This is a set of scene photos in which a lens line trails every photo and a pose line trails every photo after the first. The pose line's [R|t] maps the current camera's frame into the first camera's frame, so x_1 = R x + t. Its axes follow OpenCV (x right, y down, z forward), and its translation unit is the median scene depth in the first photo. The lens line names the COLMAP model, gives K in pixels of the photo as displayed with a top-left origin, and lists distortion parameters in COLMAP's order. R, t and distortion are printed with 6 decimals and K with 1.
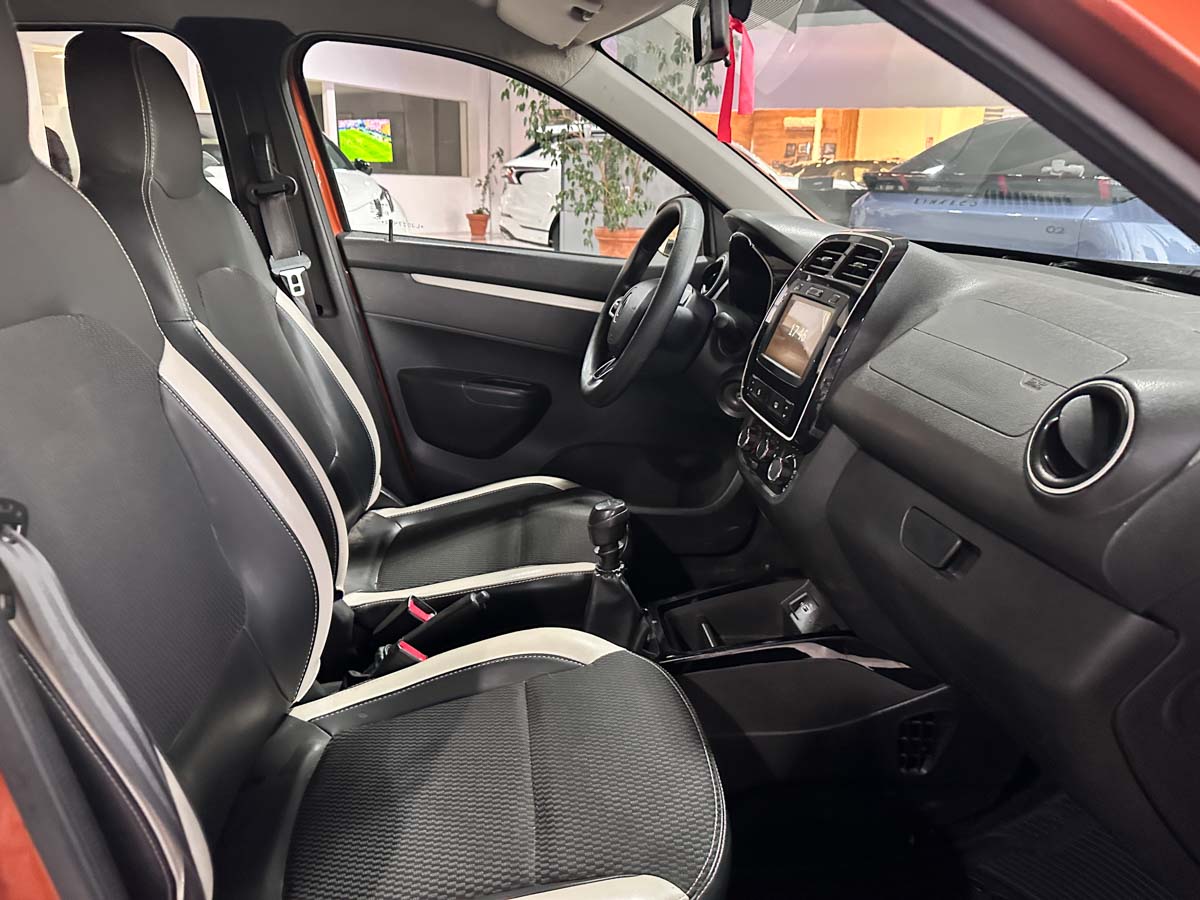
lens RADIAL K [[861.6, 0, 589.3], [0, 861.6, 453.3], [0, 0, 1]] dist [0.061281, -0.074013]
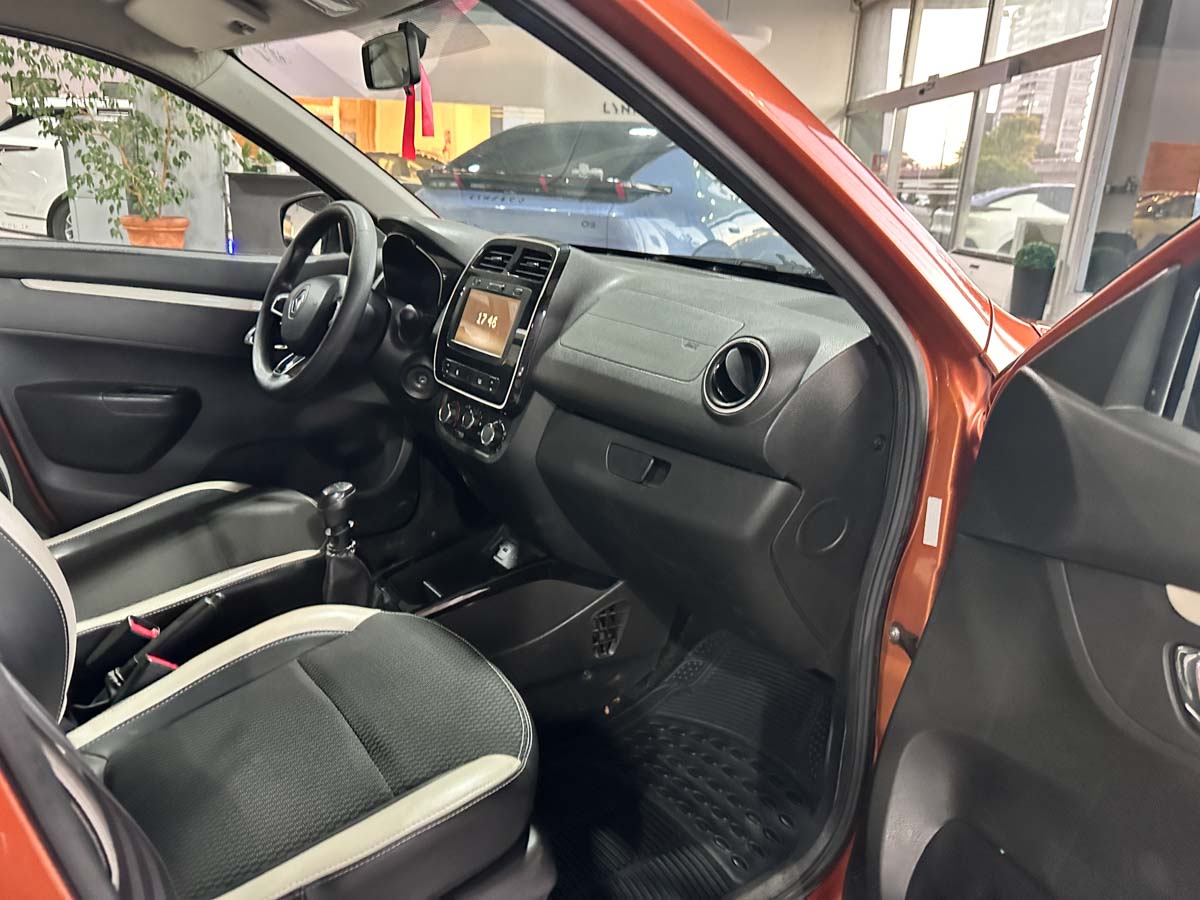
lens RADIAL K [[861.6, 0, 607.0], [0, 861.6, 459.7], [0, 0, 1]] dist [0.061281, -0.074013]
pose [[0.855283, -0.139846, 0.498934, -0.209542], [0.129178, 0.990036, 0.056058, 0.006479], [-0.501802, 0.016506, 0.864825, -0.108007]]
